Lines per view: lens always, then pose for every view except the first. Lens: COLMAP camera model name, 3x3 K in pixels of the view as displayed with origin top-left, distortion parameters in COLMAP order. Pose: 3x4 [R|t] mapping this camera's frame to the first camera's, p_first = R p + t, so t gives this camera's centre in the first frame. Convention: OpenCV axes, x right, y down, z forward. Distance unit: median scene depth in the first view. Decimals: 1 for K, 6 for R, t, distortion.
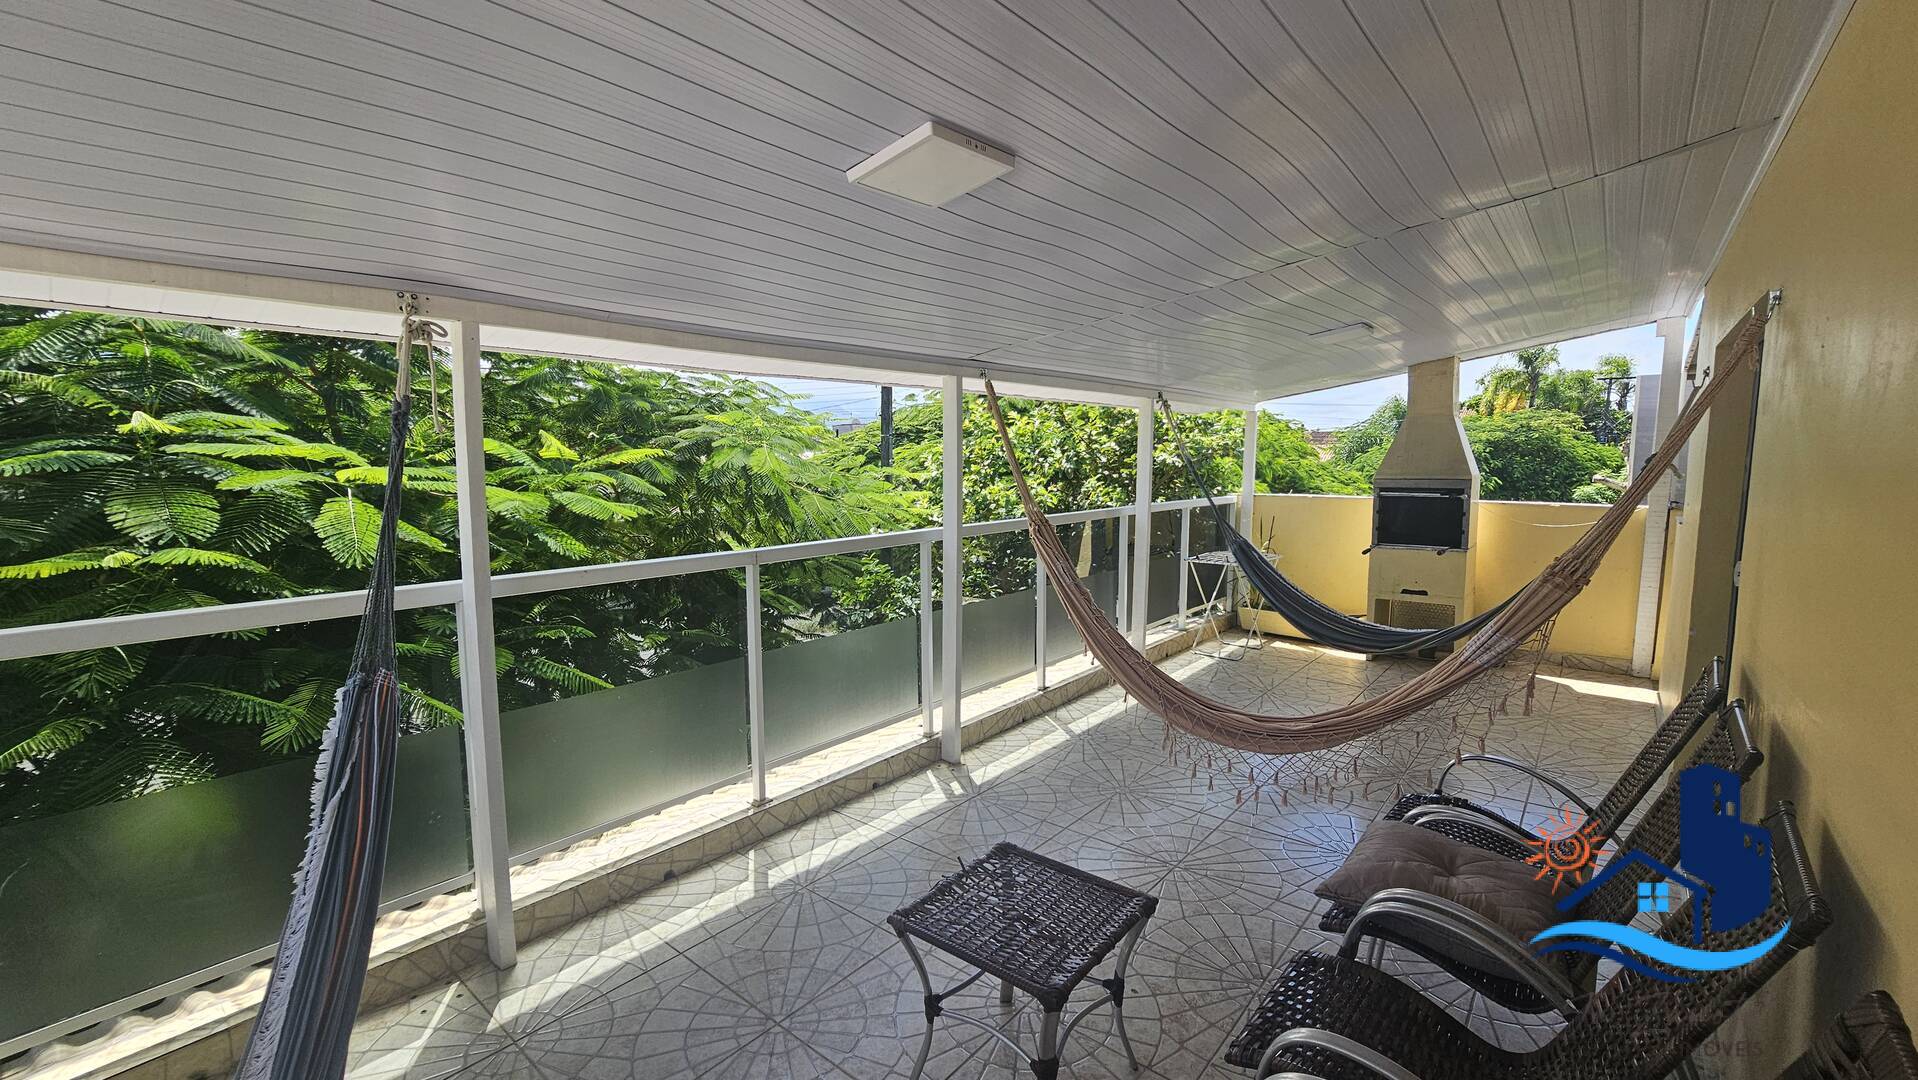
lens RADIAL K [[784.8, 0, 959.0], [0, 784.8, 540.0], [0, 0, 1]] dist [0.004177, 0.000175]
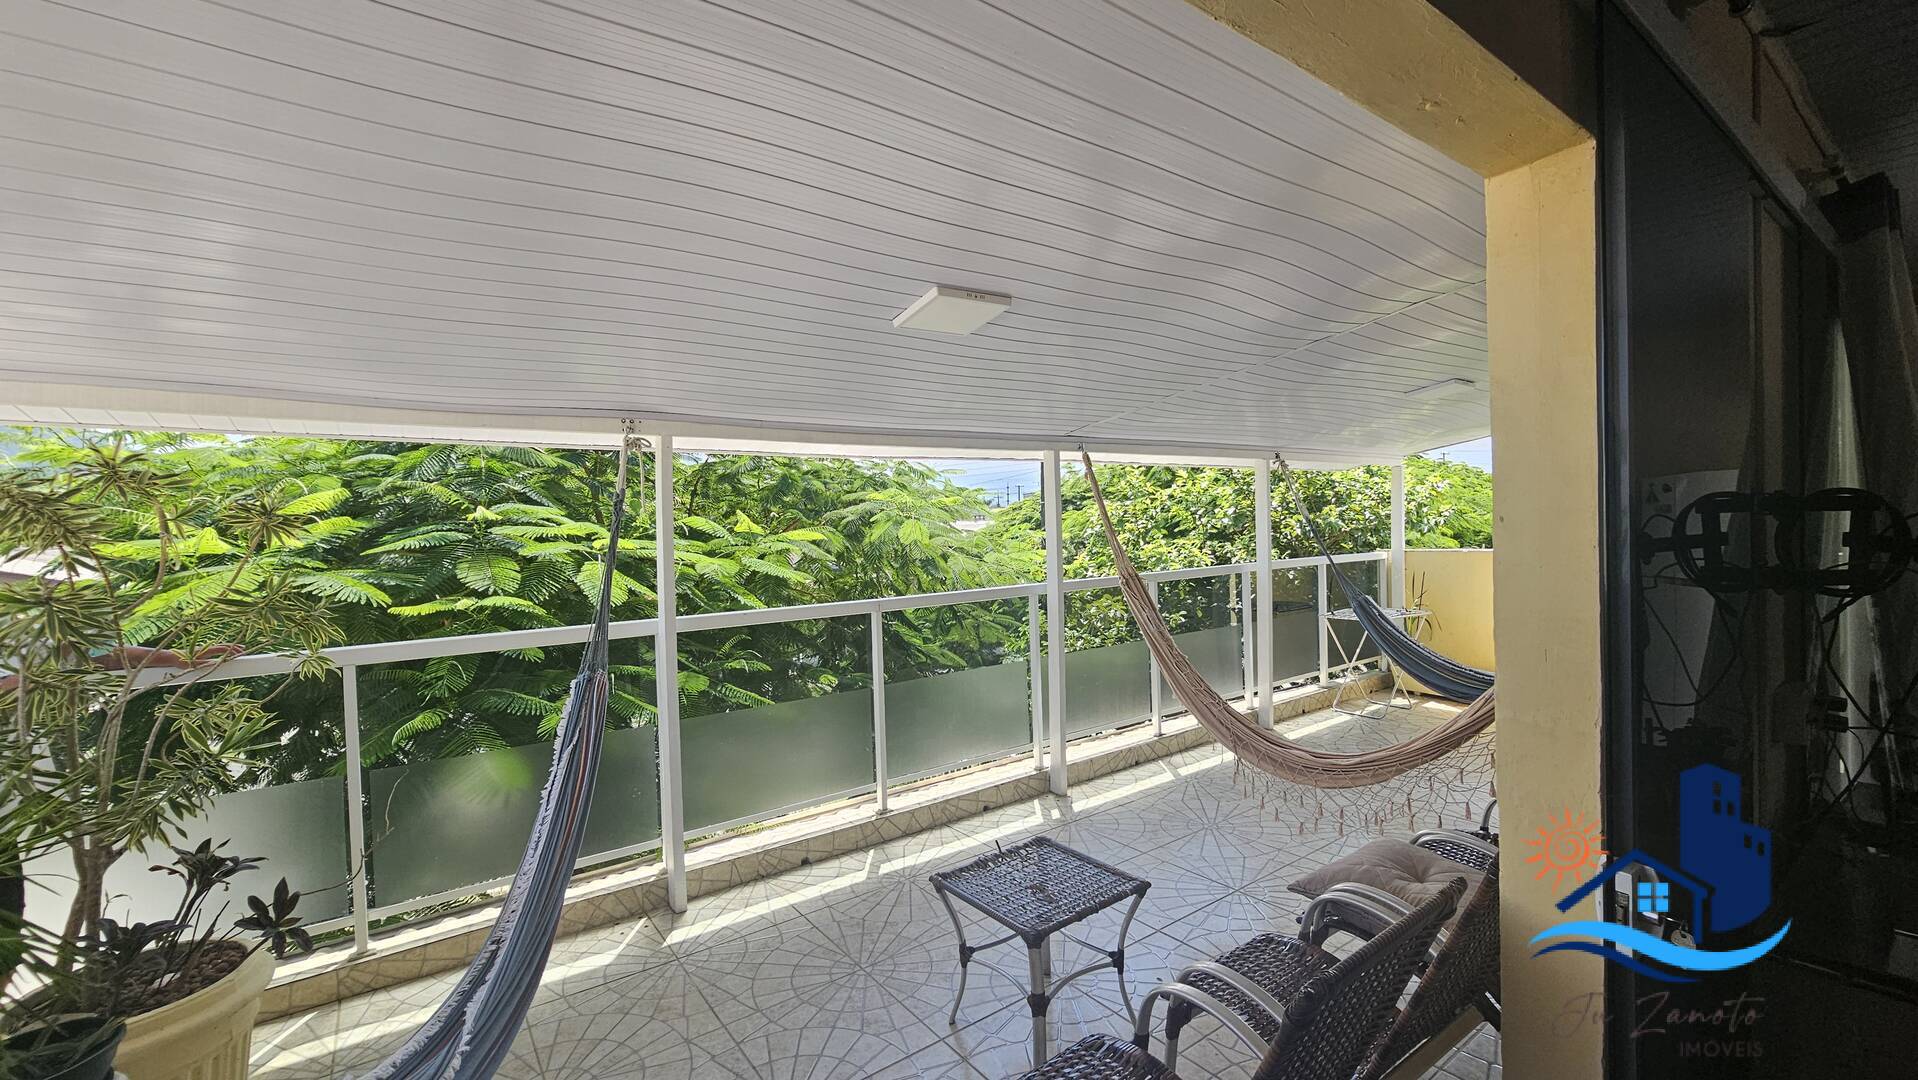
lens RADIAL K [[784.1, 0, 969.8], [0, 784.1, 538.8], [0, 0, 1]] dist [0.000277, 0.000241]
pose [[0.970346, -0.022066, -0.240711, 0.179422], [0.001059, 0.996203, -0.087054, 0.025269], [0.241718, 0.084217, 0.966685, -0.164911]]
